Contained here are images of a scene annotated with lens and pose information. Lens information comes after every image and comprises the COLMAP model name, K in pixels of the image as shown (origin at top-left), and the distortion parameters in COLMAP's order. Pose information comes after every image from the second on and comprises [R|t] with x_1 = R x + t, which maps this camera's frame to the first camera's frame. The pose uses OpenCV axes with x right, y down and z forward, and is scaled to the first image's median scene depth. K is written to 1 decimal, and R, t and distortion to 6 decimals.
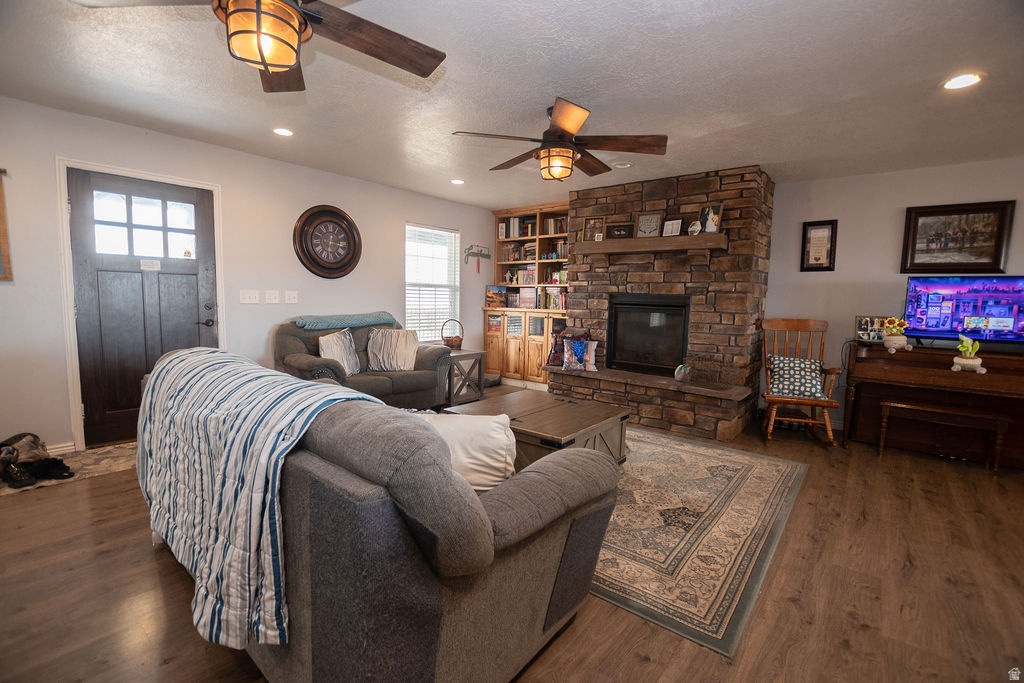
lens RADIAL K [[441.5, 0, 512.0], [0, 441.5, 341.5], [0, 0, 1]] dist [-0.010872, 0.000206]
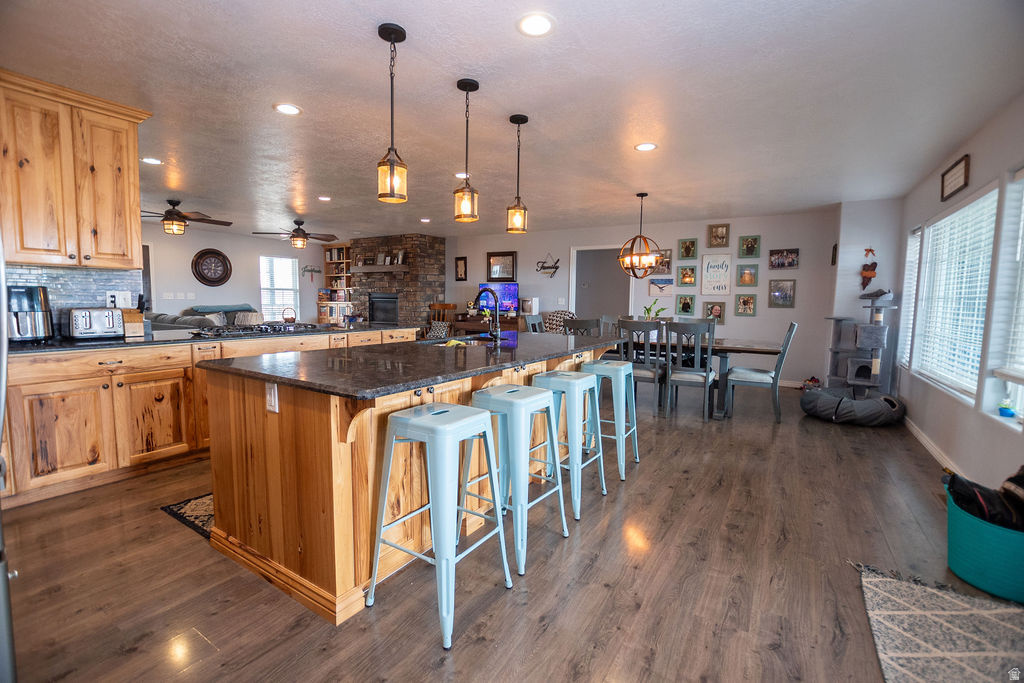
lens RADIAL K [[455.4, 0, 512.0], [0, 455.4, 341.5], [0, 0, 1]] dist [0.000702, 0.000105]
pose [[0.993034, -0.021862, 0.115785, 0.598330], [0.022264, 0.999750, -0.002178, 0.121167], [-0.115708, 0.004741, 0.993272, -1.040301]]
